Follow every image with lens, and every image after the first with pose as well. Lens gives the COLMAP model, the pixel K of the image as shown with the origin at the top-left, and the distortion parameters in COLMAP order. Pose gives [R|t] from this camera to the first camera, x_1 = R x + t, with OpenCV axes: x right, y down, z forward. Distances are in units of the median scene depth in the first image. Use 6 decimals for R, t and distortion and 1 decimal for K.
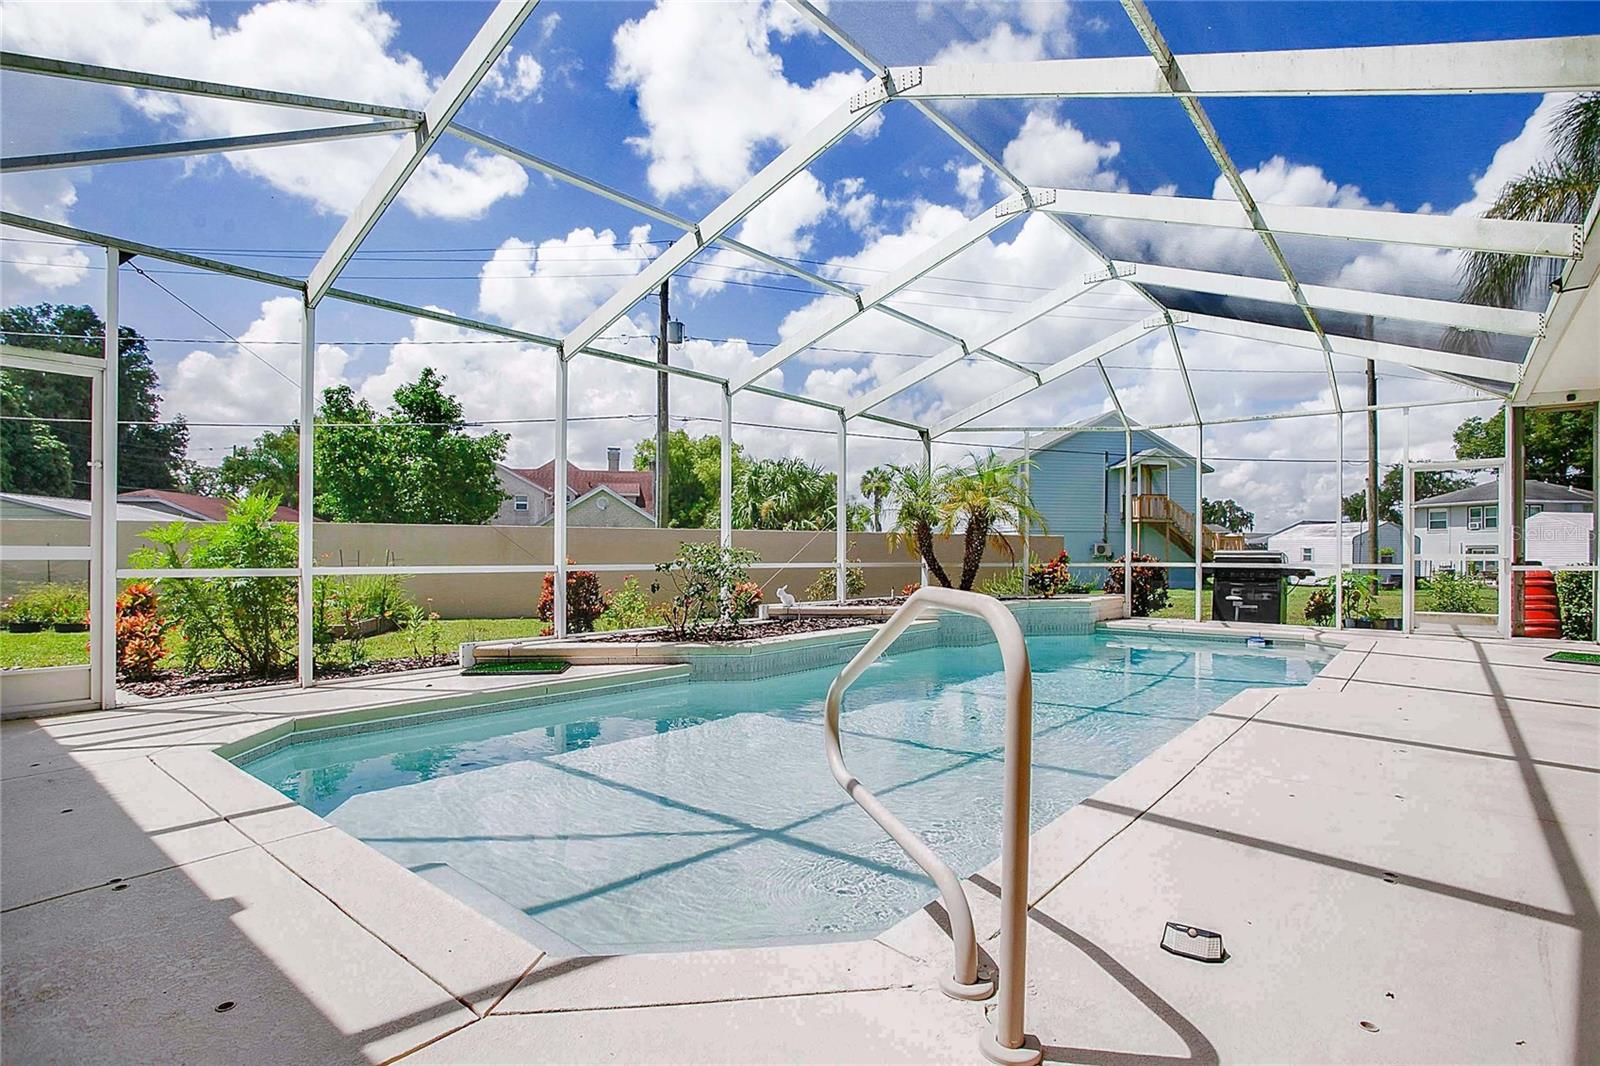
lens RADIAL K [[884.8, 0, 803.3], [0, 884.8, 558.2], [0, 0, 1]] dist [0.000008, 0.000504]
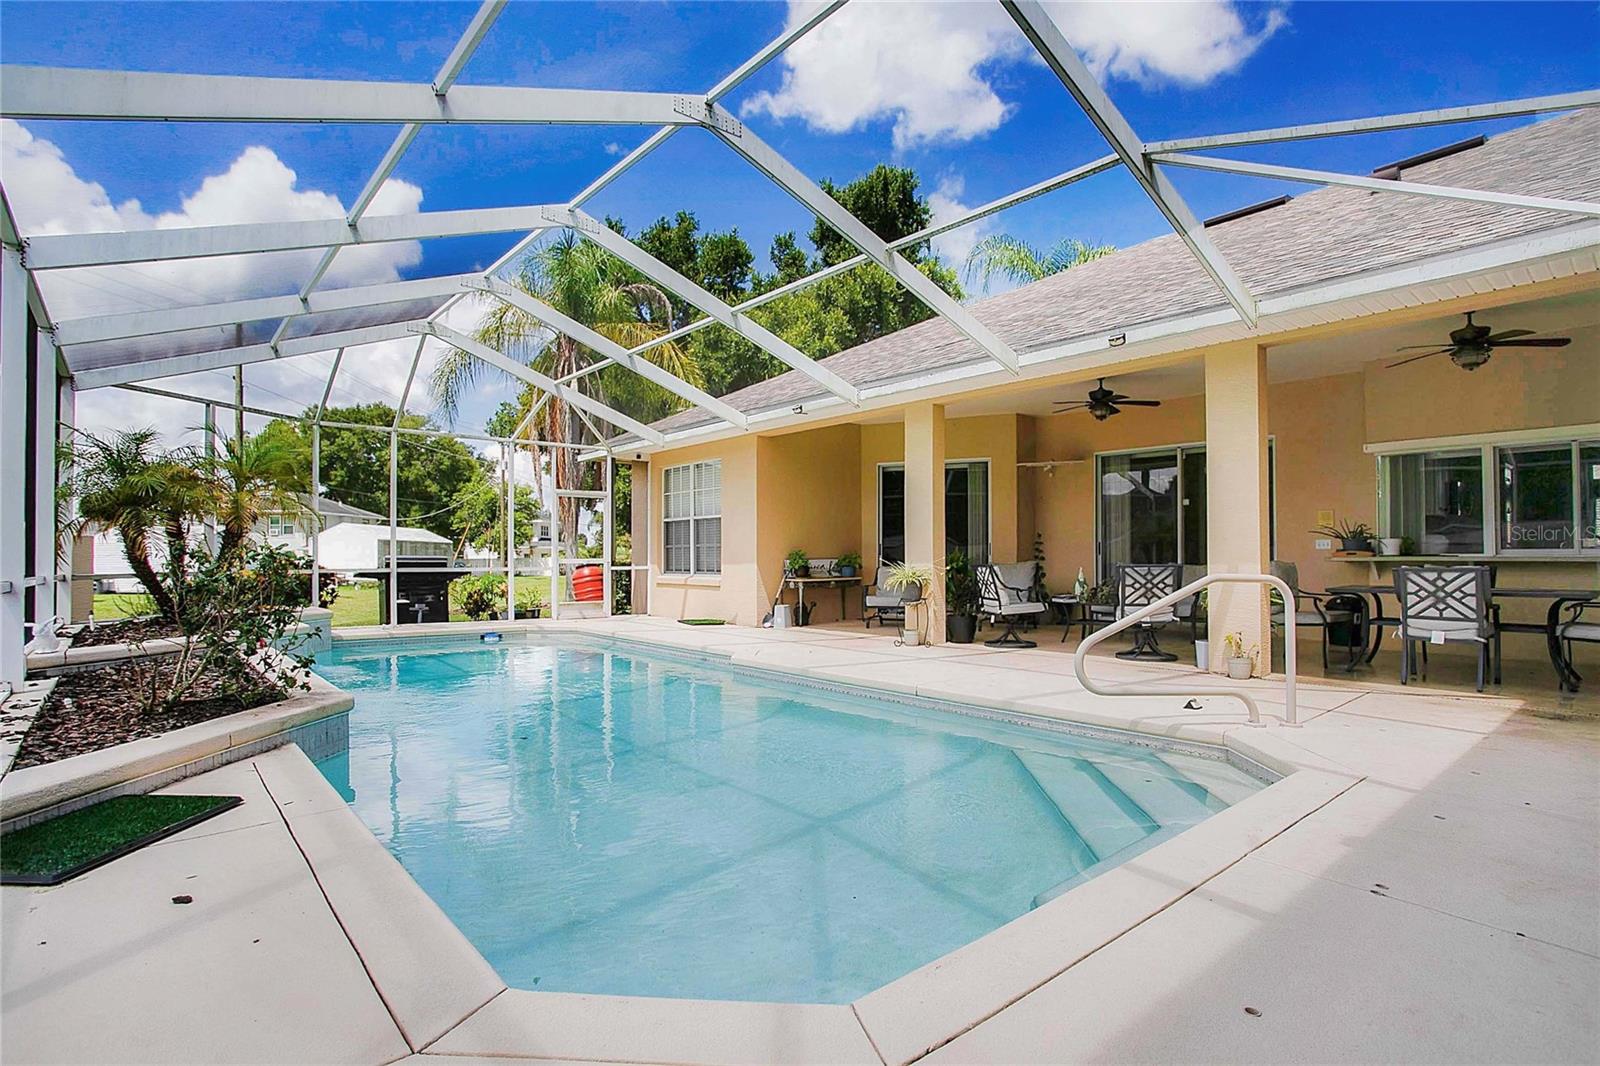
lens RADIAL K [[884.8, 0, 803.3], [0, 884.8, 558.2], [0, 0, 1]] dist [0.000008, 0.000504]
pose [[0.193061, 0.002892, 0.981182, -0.465977], [0.002520, 0.999991, -0.003443, -0.001041], [-0.981183, 0.003137, 0.193052, 0.350562]]
